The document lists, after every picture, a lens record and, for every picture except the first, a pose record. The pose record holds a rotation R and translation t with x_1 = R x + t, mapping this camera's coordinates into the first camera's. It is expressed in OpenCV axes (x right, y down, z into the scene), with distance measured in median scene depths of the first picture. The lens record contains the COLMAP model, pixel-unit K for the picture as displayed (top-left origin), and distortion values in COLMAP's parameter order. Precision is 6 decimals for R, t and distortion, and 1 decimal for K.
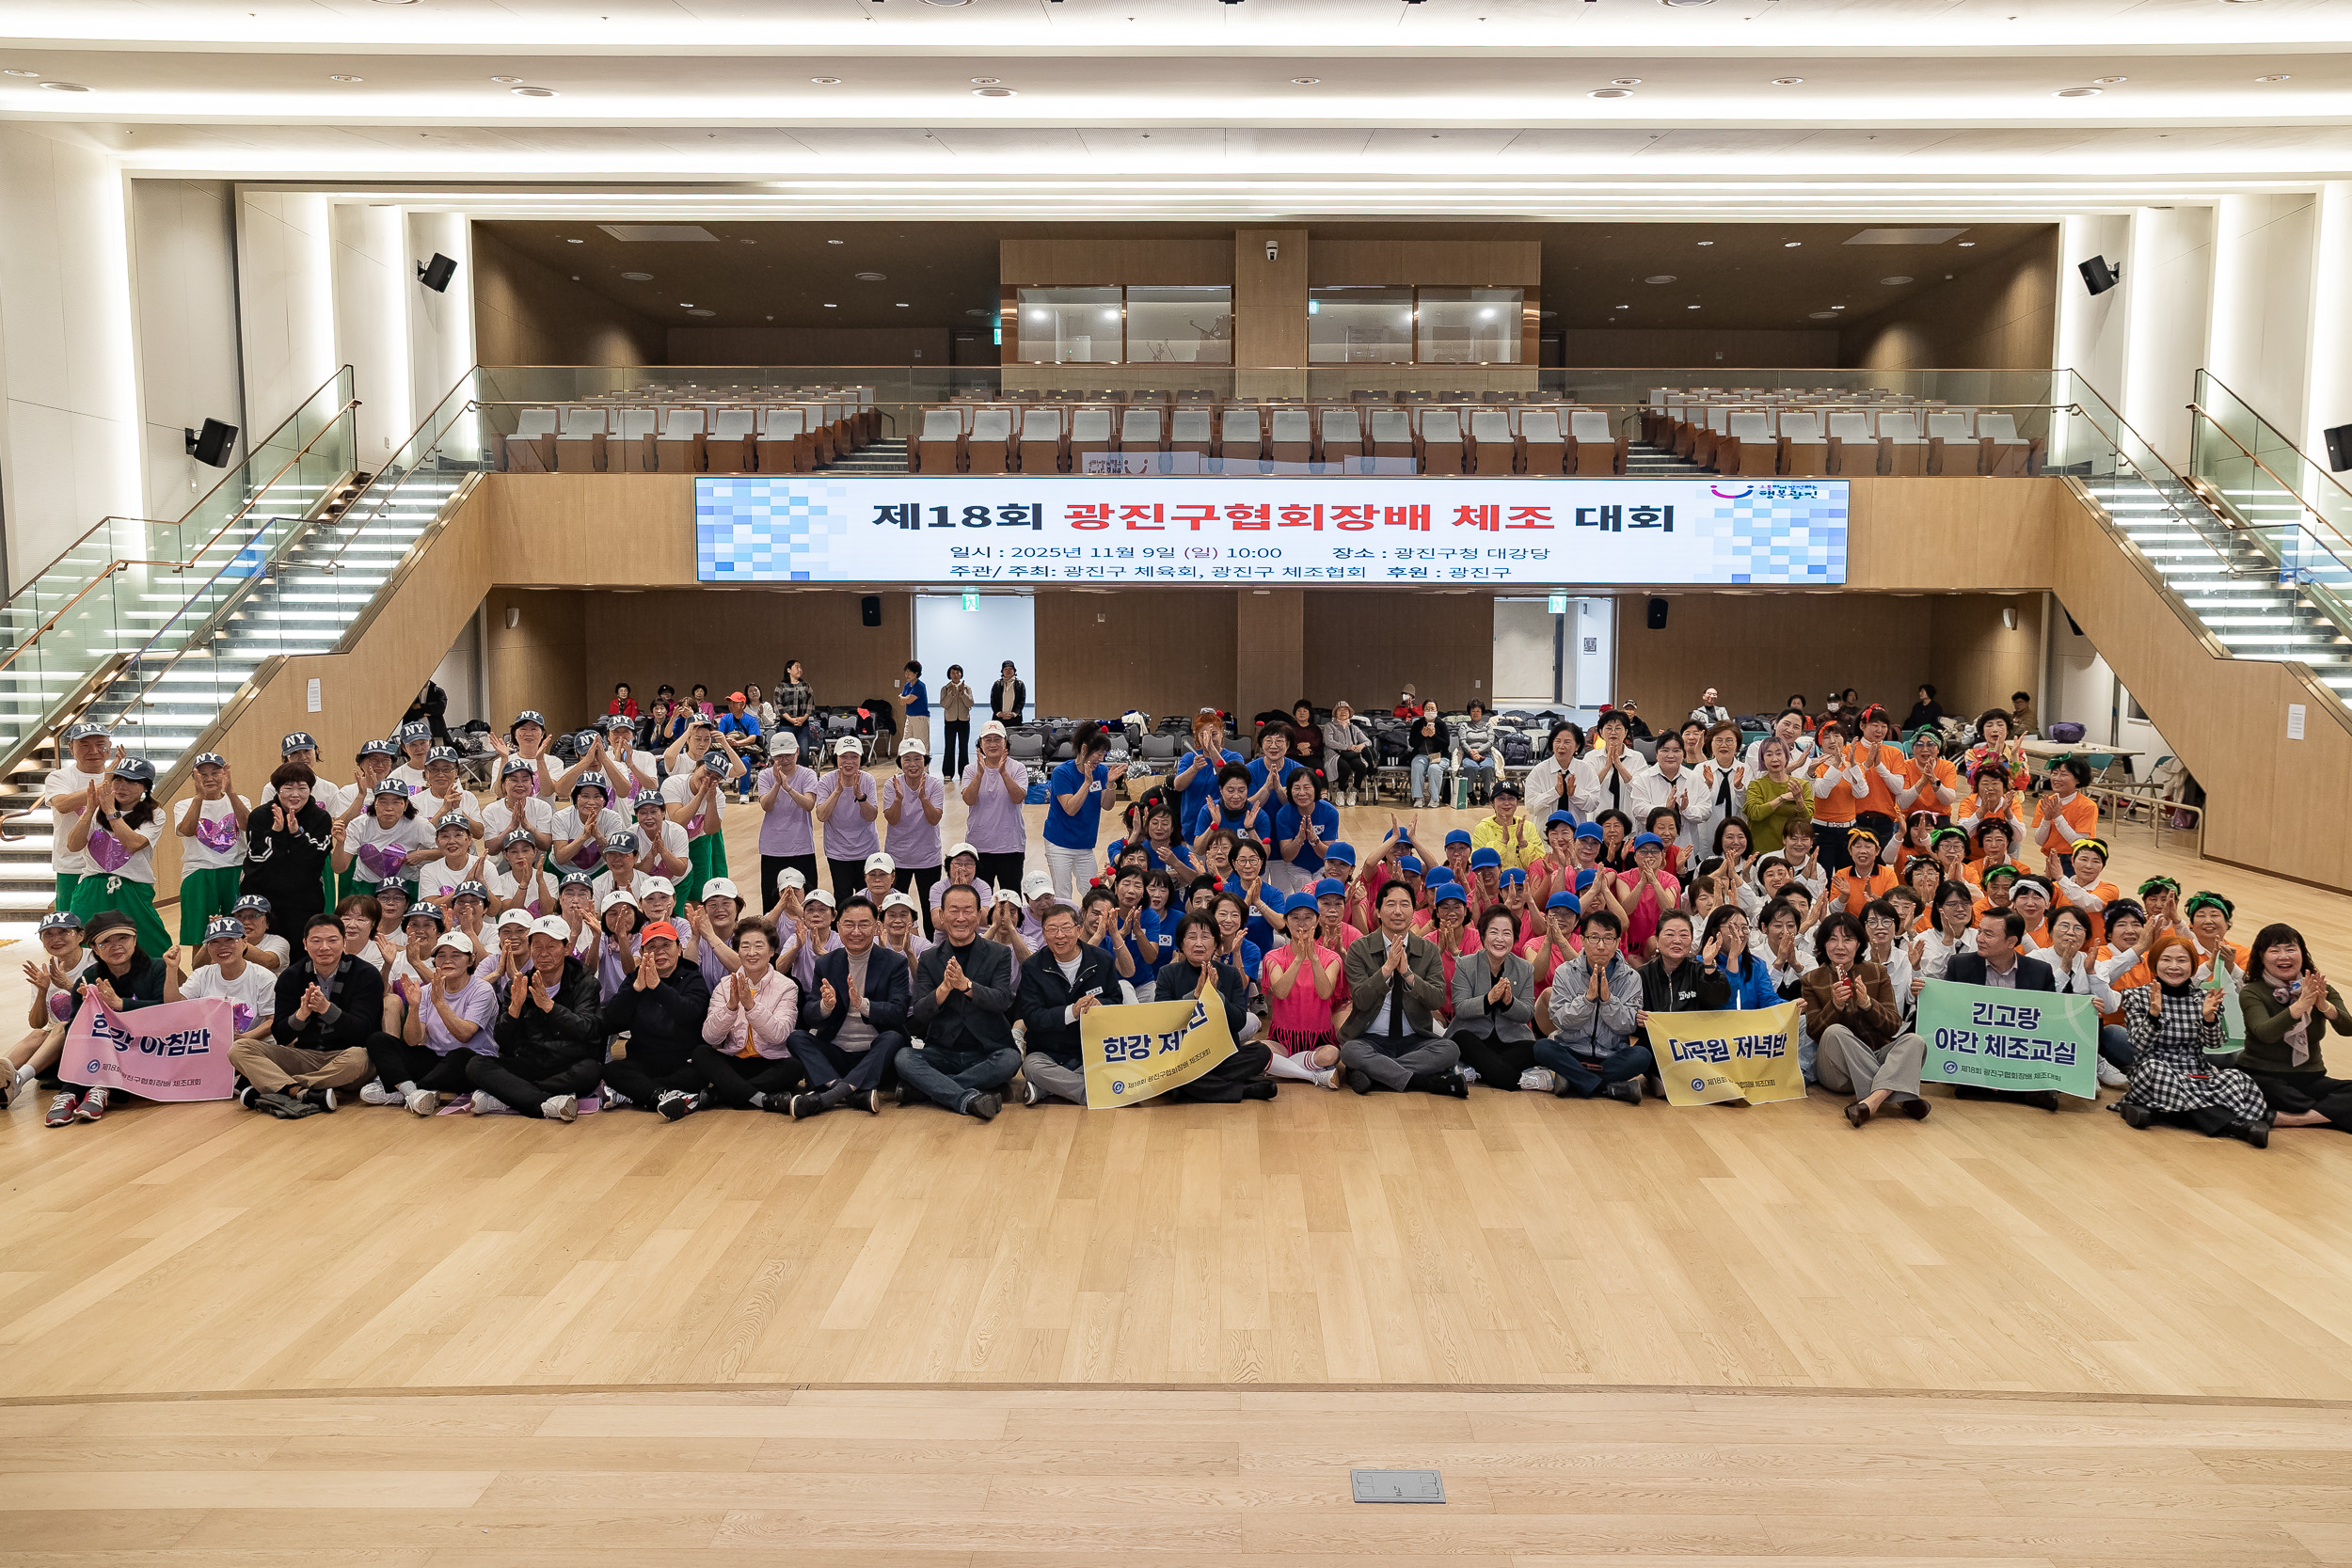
lens RADIAL K [[1658.9, 0, 1214.9], [0, 1658.9, 762.4], [0, 0, 1]] dist [-0.027565, 0.051522]
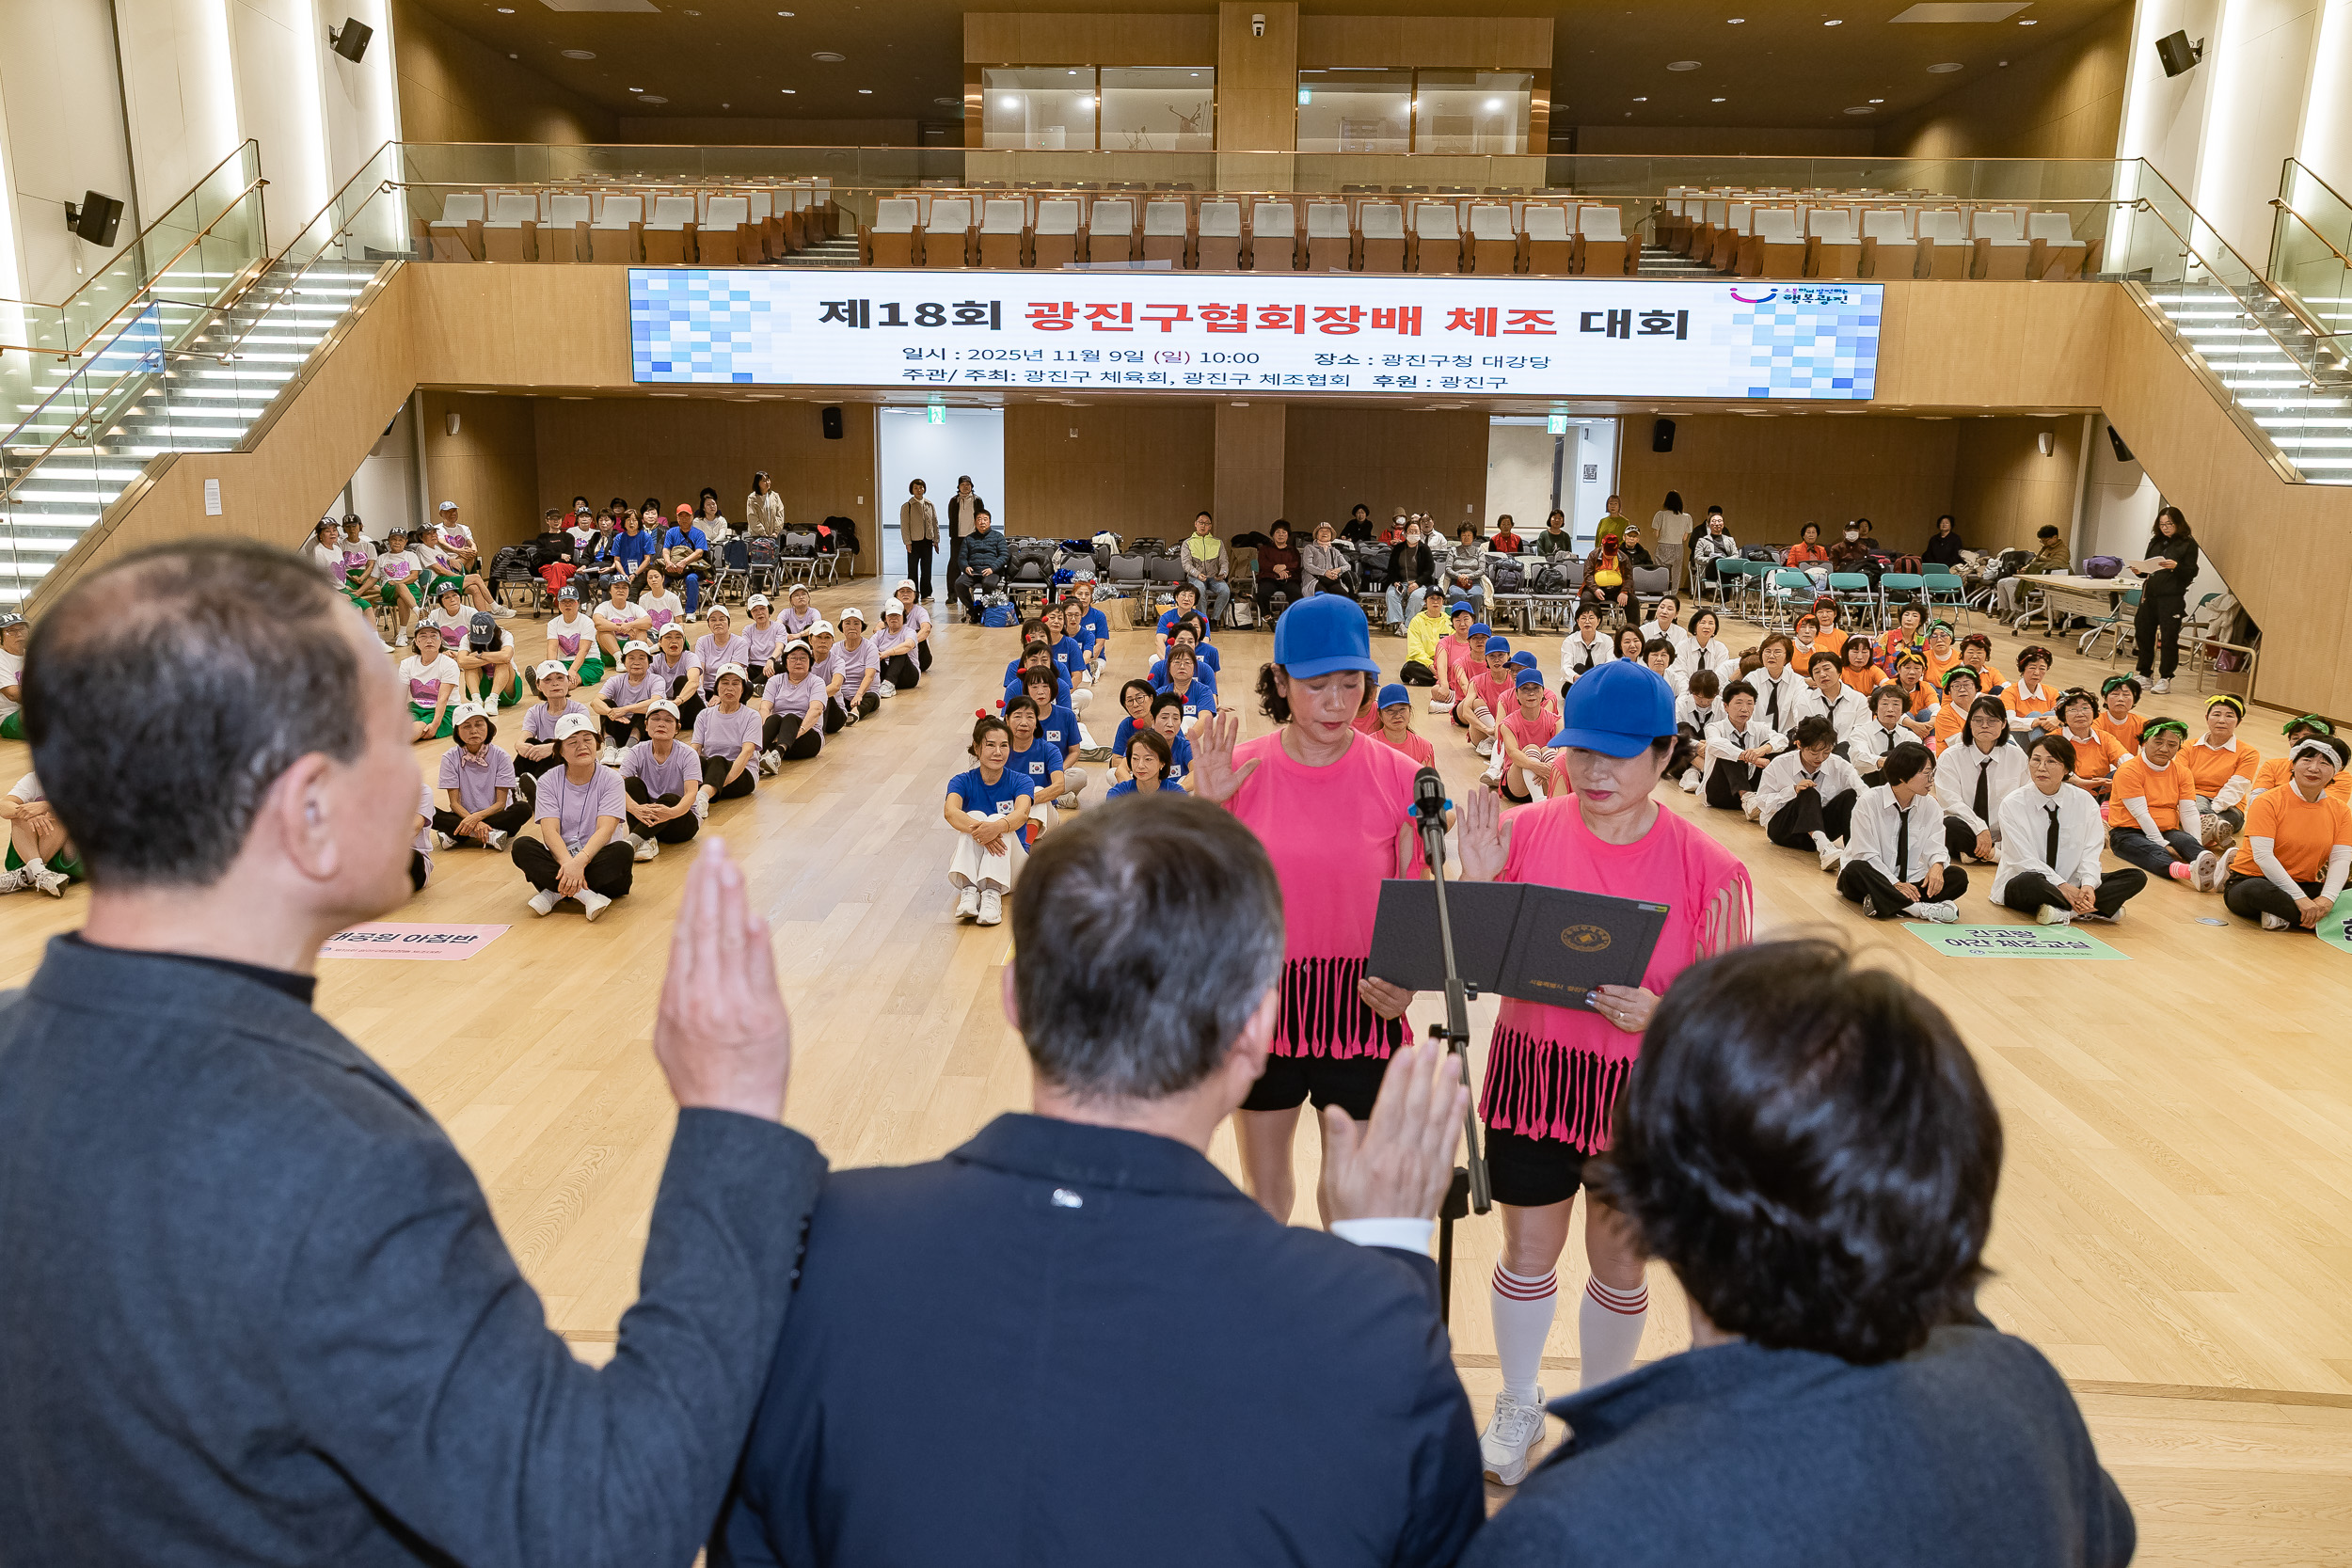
lens RADIAL K [[1573.4, 0, 1186.8], [0, 1573.4, 762.6], [0, 0, 1]] dist [-0.027772, 0.048538]
pose [[0.999636, 0.016484, -0.021368, 0.022223], [-0.014284, 0.994955, 0.099305, 0.011660], [0.022897, -0.098963, 0.994828, 0.105385]]
